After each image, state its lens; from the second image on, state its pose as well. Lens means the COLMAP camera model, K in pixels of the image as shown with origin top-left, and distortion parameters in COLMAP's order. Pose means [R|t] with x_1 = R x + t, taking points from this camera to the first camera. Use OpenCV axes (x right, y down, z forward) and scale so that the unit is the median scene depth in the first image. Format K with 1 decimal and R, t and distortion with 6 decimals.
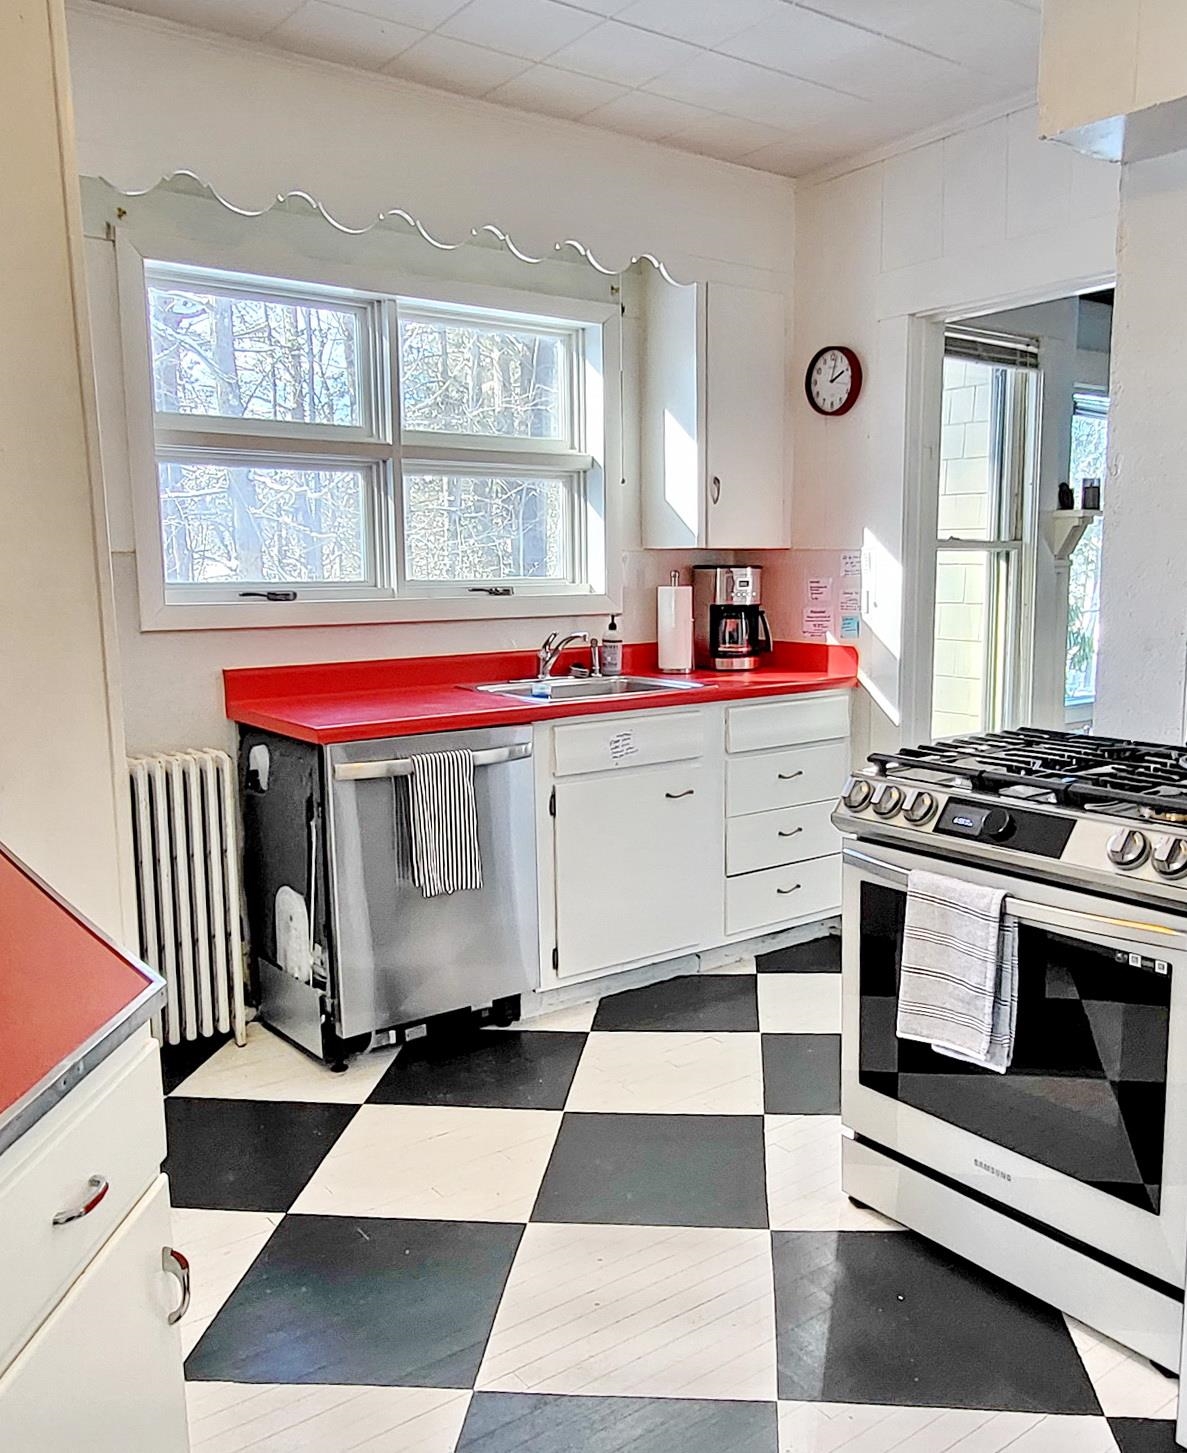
lens RADIAL K [[1216.6, 0, 596.3], [0, 1216.6, 726.3], [0, 0, 1]] dist [0.001324, -0.000377]
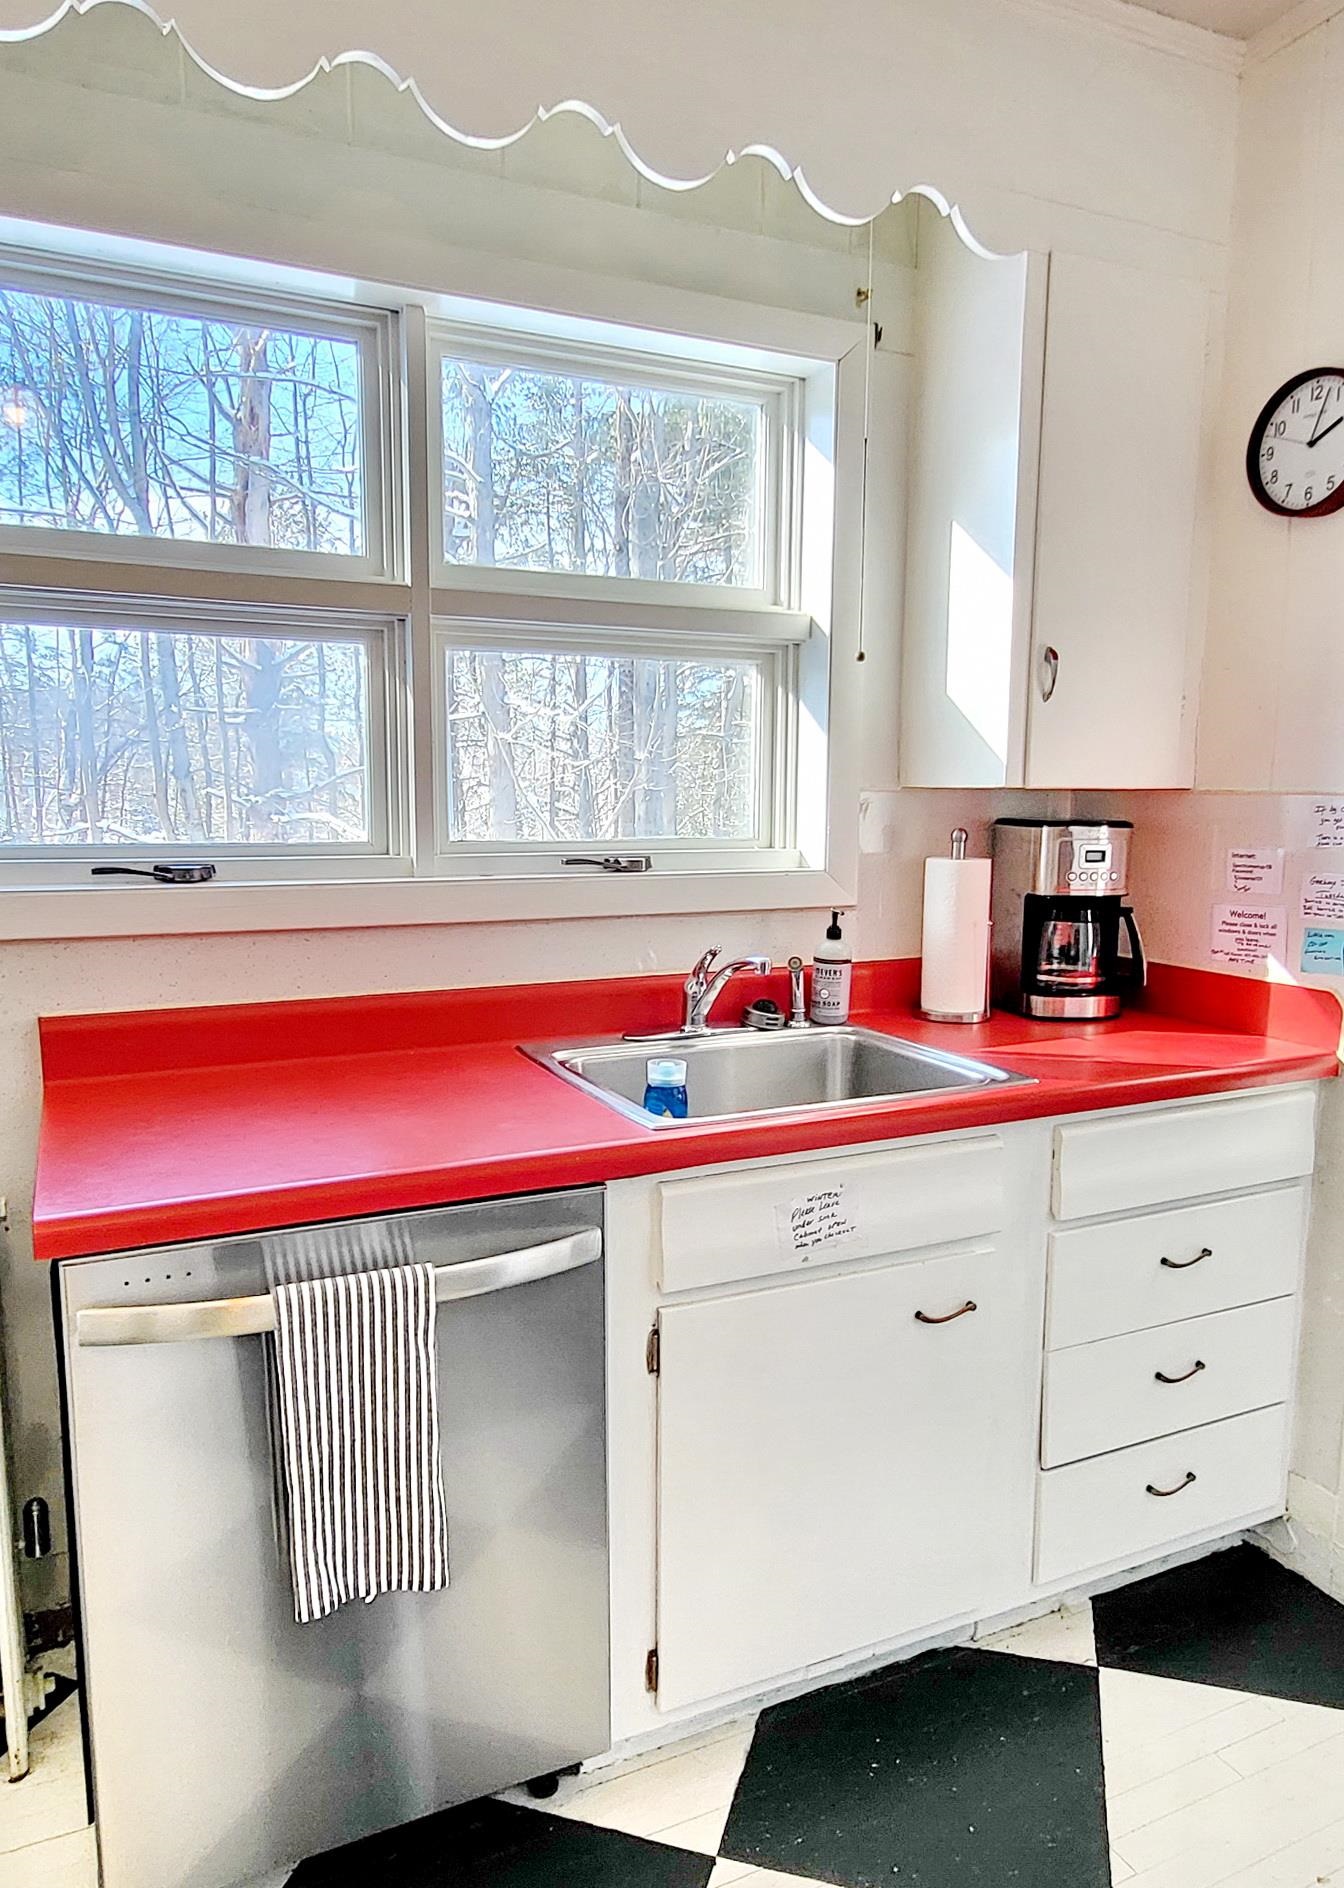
lens RADIAL K [[1043.7, 0, 671.0], [0, 1043.7, 951.5], [0, 0, 1]] dist [-0.005067, 0.000723]
pose [[0.977260, 0.041058, -0.208030, 0.039118], [-0.037986, 0.999103, 0.018738, -0.079681], [0.208613, -0.010410, 0.977943, 0.534691]]
